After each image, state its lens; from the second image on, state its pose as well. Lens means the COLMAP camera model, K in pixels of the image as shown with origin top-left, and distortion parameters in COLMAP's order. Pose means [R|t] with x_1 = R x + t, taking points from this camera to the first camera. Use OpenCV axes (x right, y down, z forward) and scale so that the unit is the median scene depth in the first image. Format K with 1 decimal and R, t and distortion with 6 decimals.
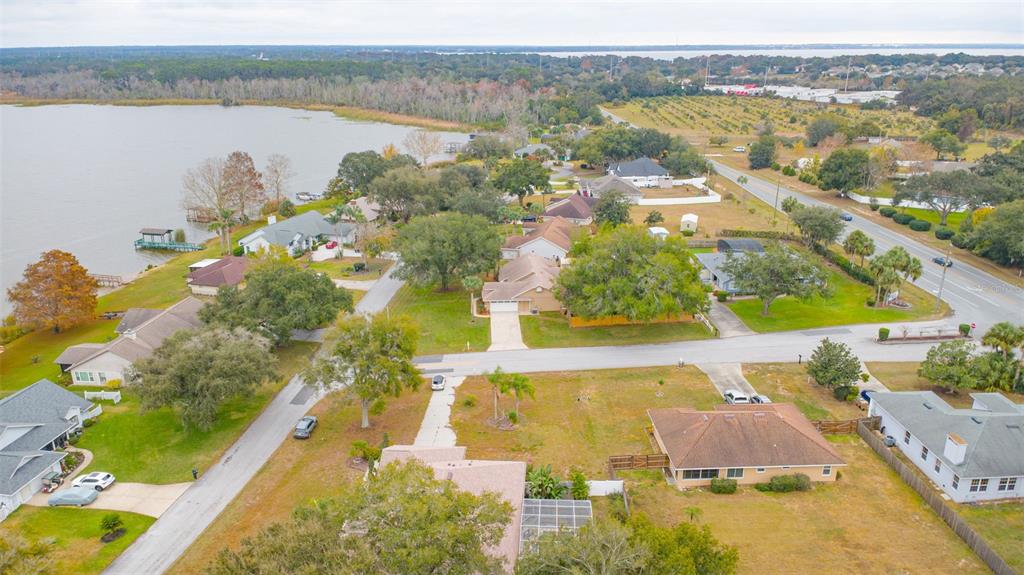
lens RADIAL K [[733.1, 0, 514.5], [0, 733.1, 281.8], [0, 0, 1]] dist [0.028385, -0.033032]
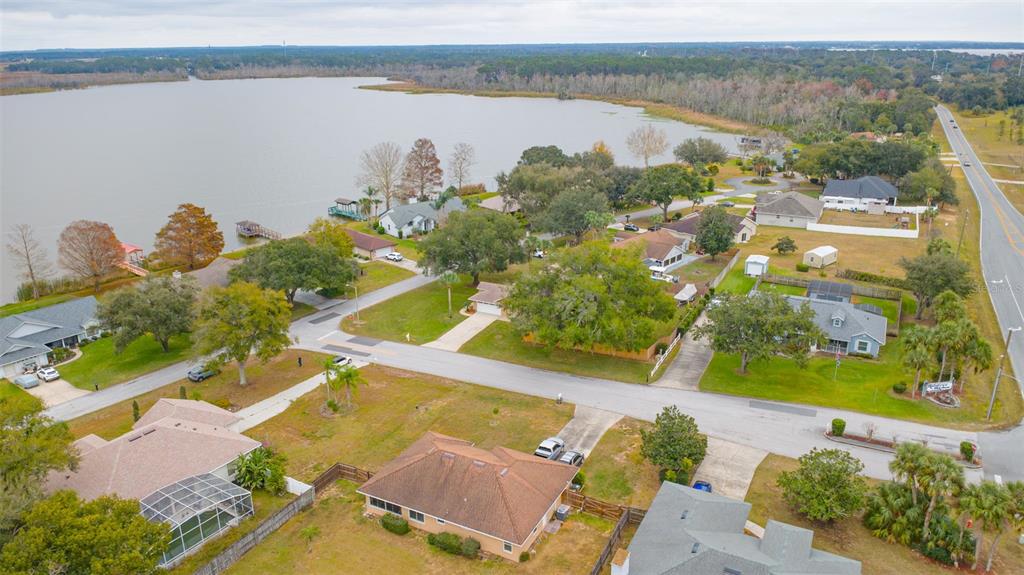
lens RADIAL K [[733.1, 0, 519.1], [0, 733.1, 285.0], [0, 0, 1]] dist [0.028385, -0.033032]
pose [[0.861991, 0.157583, -0.481809, 0.273756], [-0.153830, 0.986951, 0.047584, -0.028085], [0.483020, 0.033100, 0.874983, 0.089340]]
